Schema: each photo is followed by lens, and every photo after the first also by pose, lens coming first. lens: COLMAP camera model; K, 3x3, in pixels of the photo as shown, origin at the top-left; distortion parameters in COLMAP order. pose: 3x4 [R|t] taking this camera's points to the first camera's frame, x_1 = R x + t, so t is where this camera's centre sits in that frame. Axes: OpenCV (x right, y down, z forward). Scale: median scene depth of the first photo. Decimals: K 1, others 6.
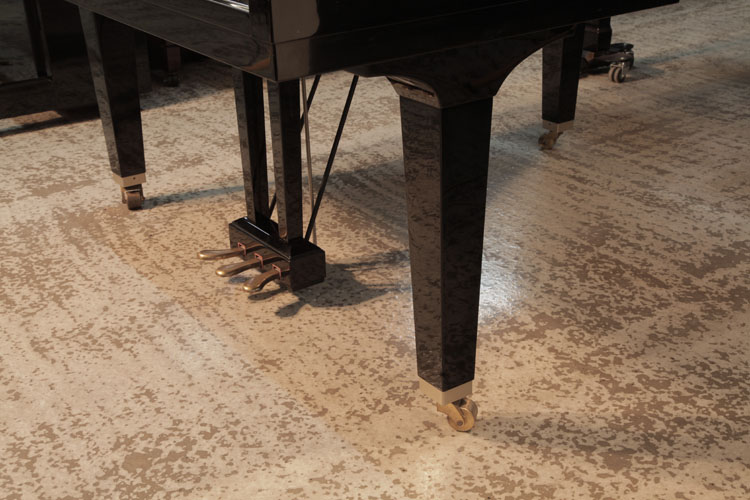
lens RADIAL K [[1005.9, 0, 389.7], [0, 1005.9, 250.4], [0, 0, 1]] dist [0.115693, 0.113643]
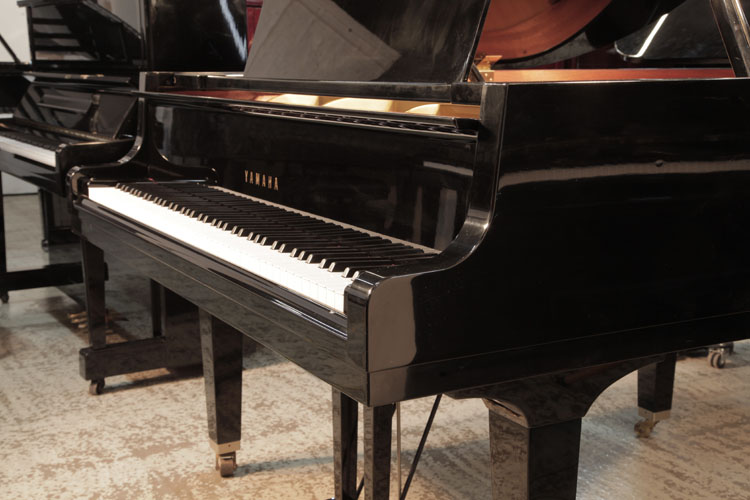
lens RADIAL K [[1005.9, 0, 389.7], [0, 1005.9, 250.4], [0, 0, 1]] dist [0.115693, 0.113643]
pose [[0.994101, 0.043256, -0.099455, 0.002064], [-0.065335, 0.970800, -0.230824, -0.037973], [0.086566, 0.235960, 0.967899, -0.023303]]
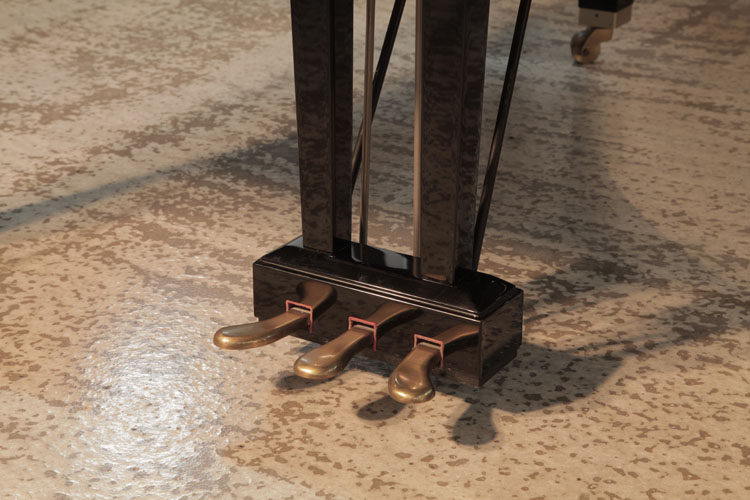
lens RADIAL K [[1630.5, 0, 375.0], [0, 1630.5, 250.0], [0, 0, 1]] dist [0.293396, 0.049412]
pose [[0.924836, -0.128029, 0.358173, -0.328186], [0.134872, 0.990845, 0.005927, -0.025682], [-0.355653, 0.042826, 0.933637, 0.267239]]
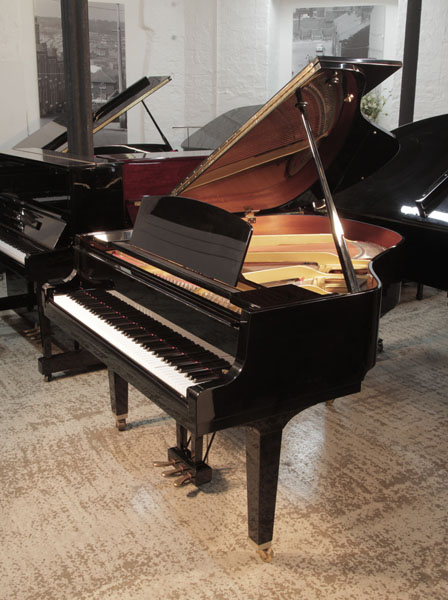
lens RADIAL K [[685.5, 0, 224.0], [0, 685.5, 300.0], [0, 0, 1]] dist [-0.073666, 0.021273]
pose [[0.997212, 0.048886, -0.056380, 0.021940], [-0.056265, 0.988867, -0.137753, -0.128593], [0.049019, 0.140541, 0.988861, -0.412203]]
